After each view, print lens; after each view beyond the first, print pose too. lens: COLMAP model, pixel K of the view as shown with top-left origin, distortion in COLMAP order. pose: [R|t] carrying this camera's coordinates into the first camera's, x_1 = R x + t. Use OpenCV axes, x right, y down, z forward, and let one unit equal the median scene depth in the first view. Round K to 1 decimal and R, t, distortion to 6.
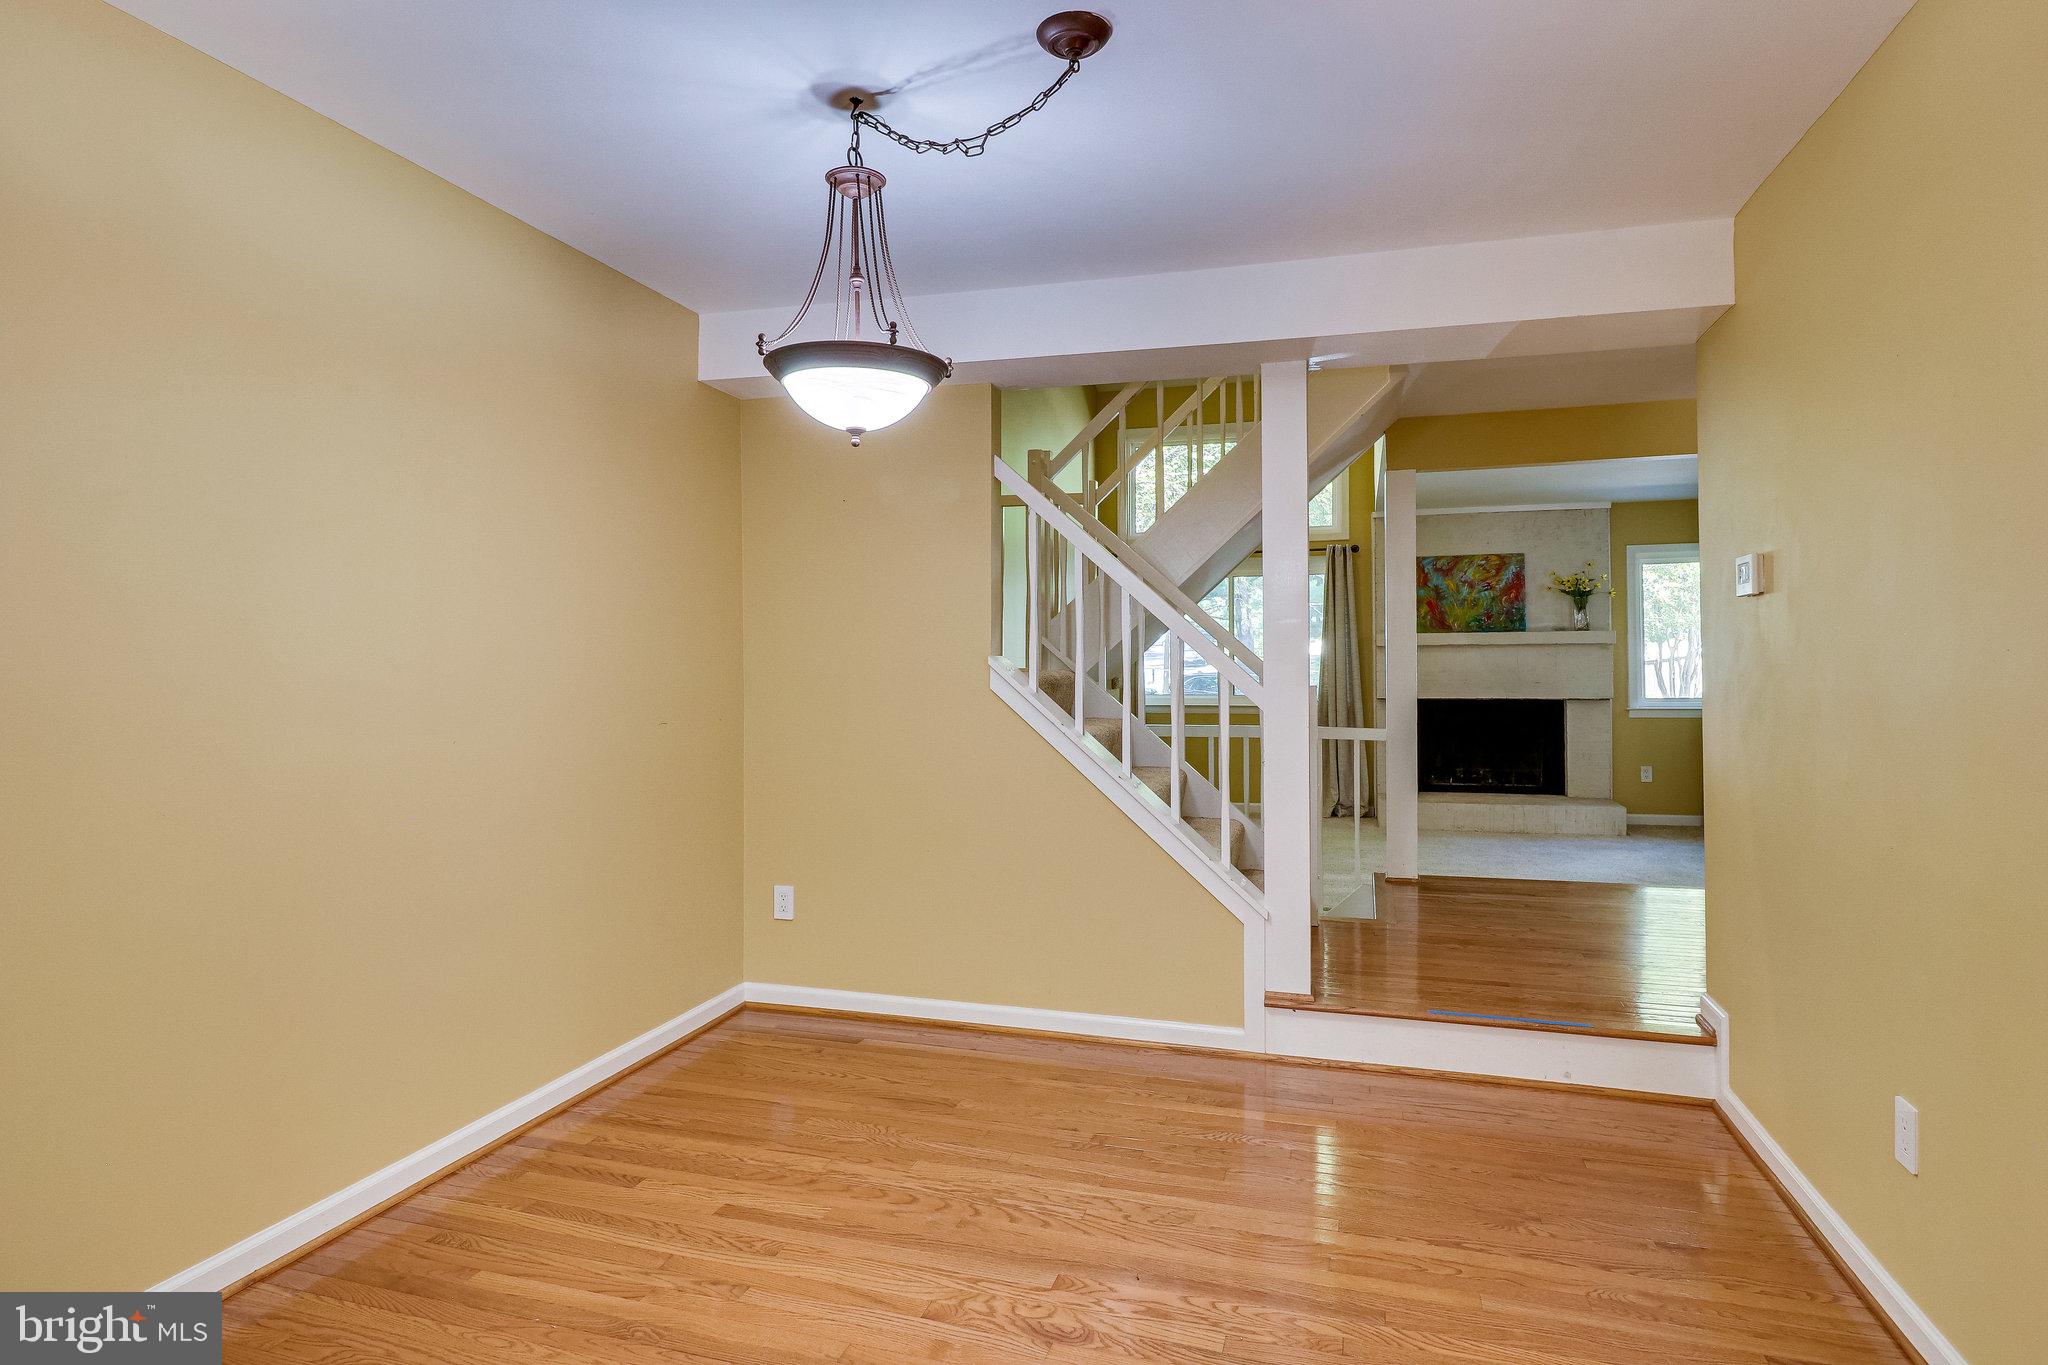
lens RADIAL K [[1145.4, 0, 1019.0], [0, 1145.4, 650.4], [0, 0, 1]] dist [0.004158, -0.001992]
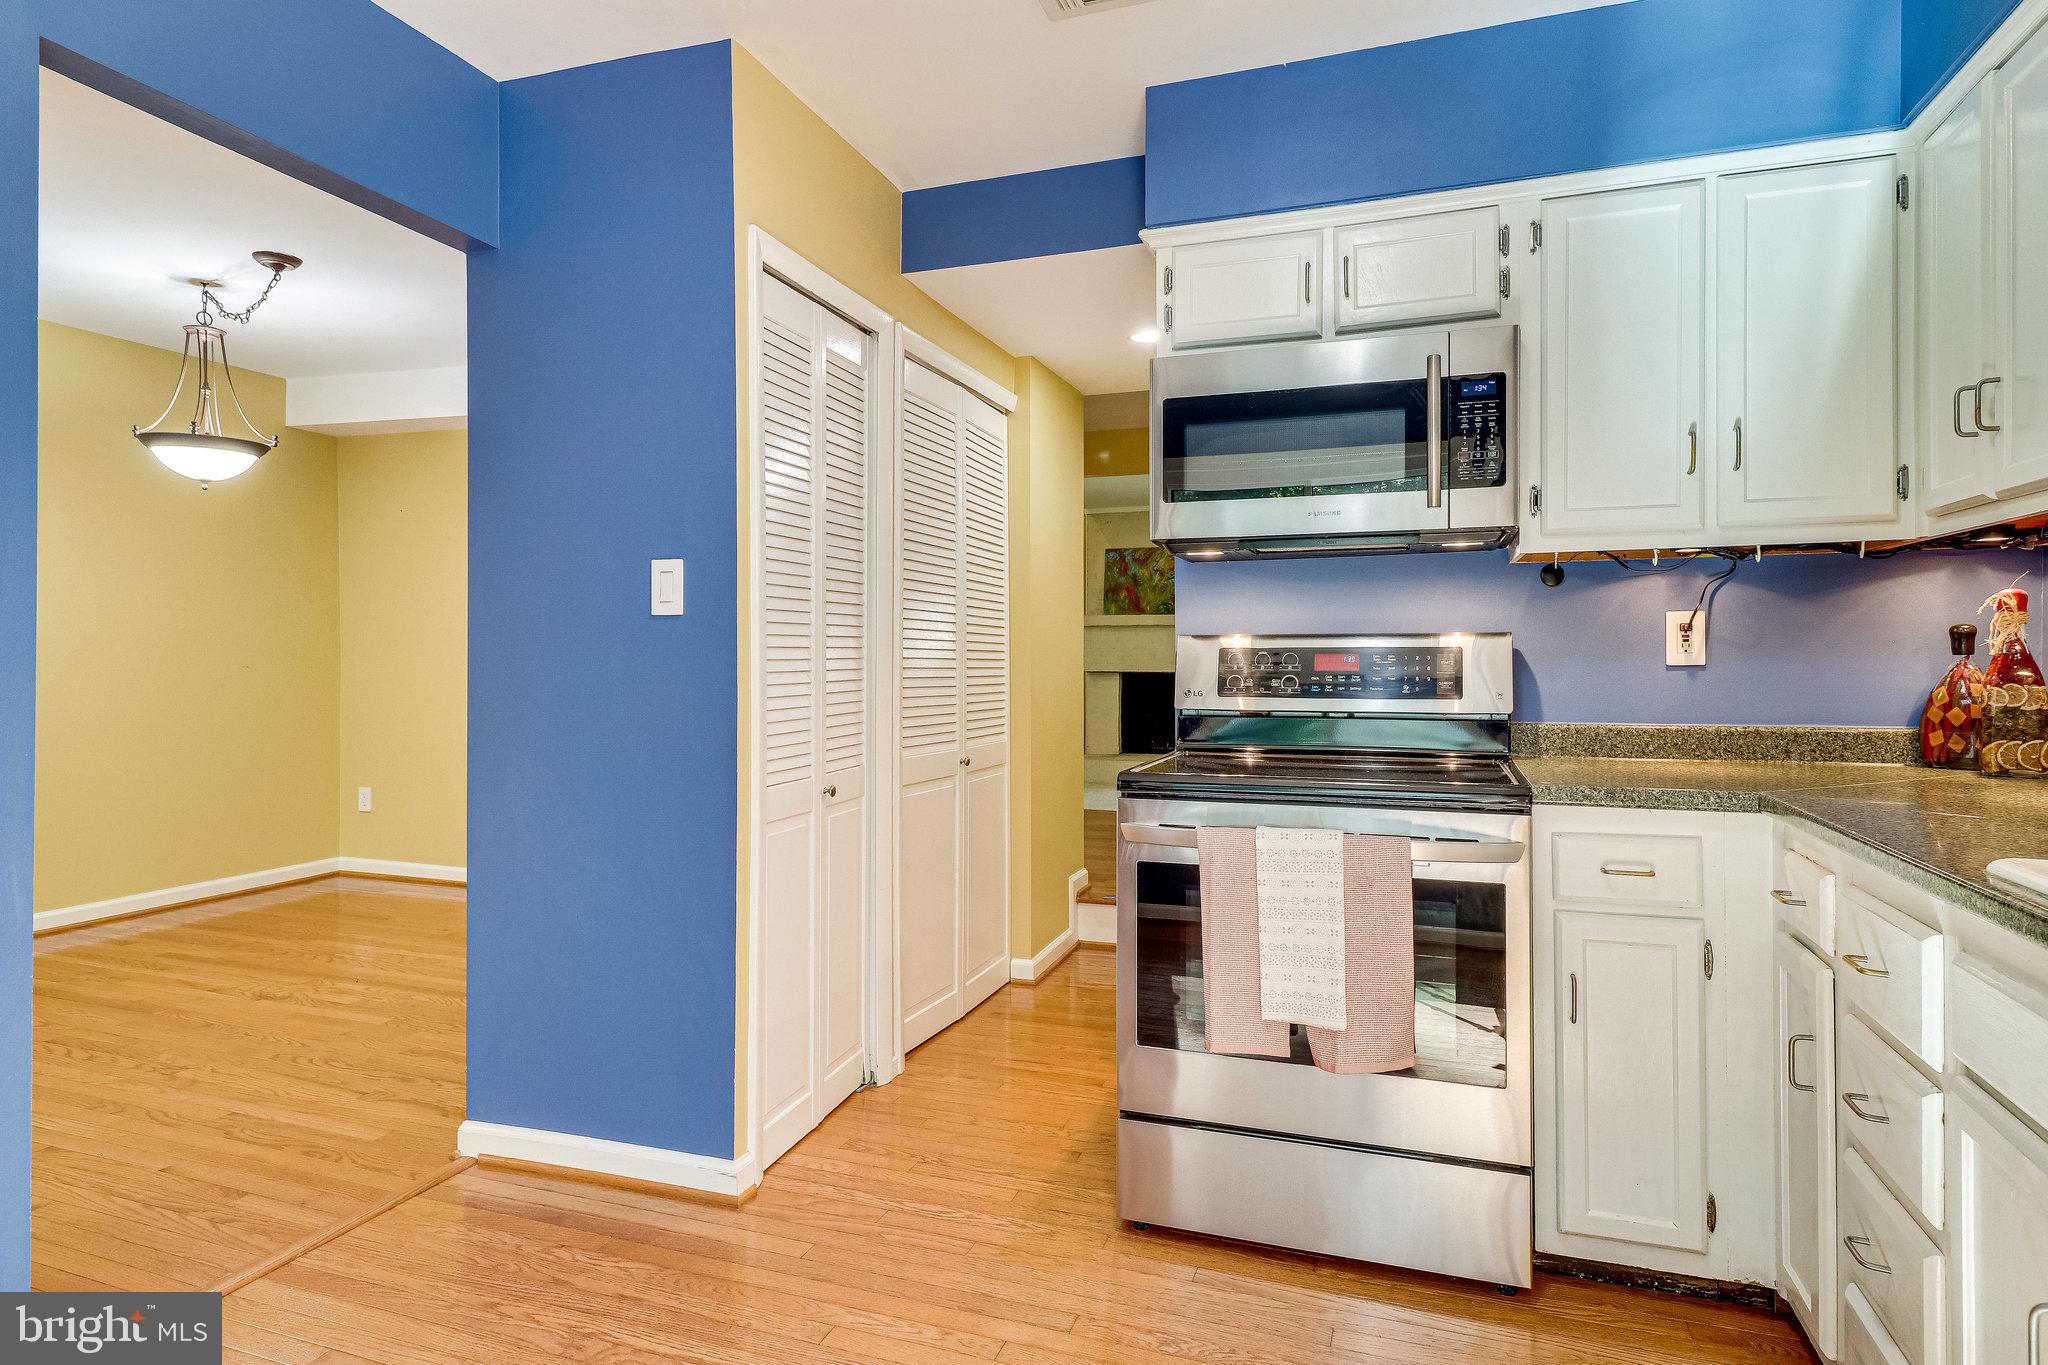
lens RADIAL K [[1180.1, 0, 1026.3], [0, 1180.1, 658.6], [0, 0, 1]] dist [0.015270, 0.000025]
pose [[0.998733, 0.009019, -0.049506, 0.819738], [-0.008079, 0.999784, 0.019144, 0.017713], [0.049668, -0.018720, 0.998590, -0.488232]]
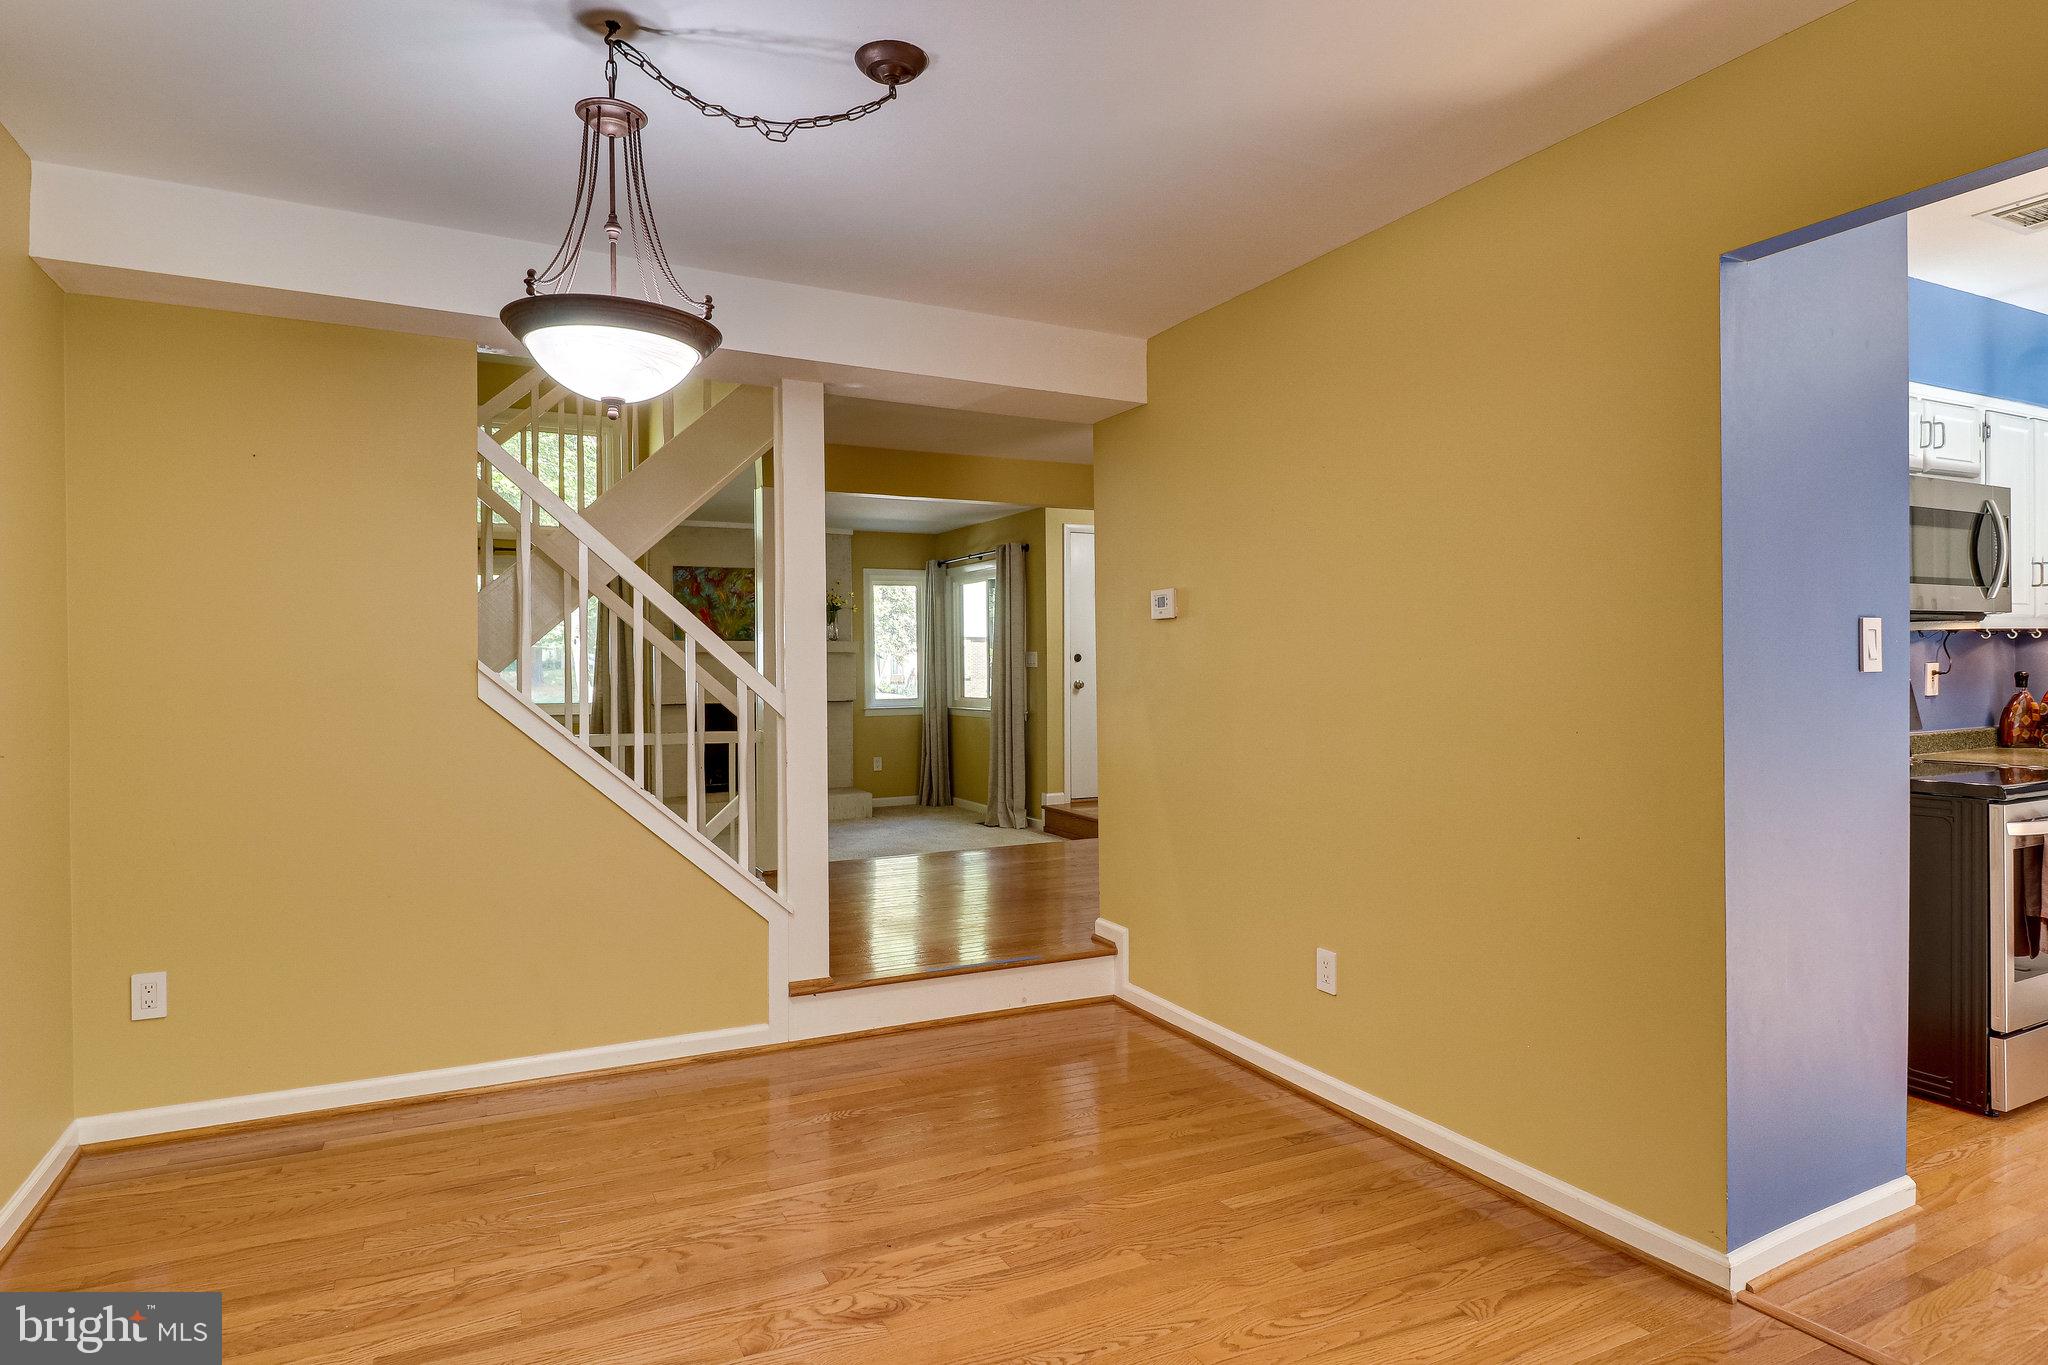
lens RADIAL K [[1143.3, 0, 1044.0], [0, 1143.3, 669.4], [0, 0, 1]] dist [0.000105, -0.002405]
pose [[0.717736, -0.000044, 0.696315, -0.368013], [-0.007173, 0.999946, 0.007457, 0.002698], [-0.696278, -0.010347, 0.717698, 0.100118]]
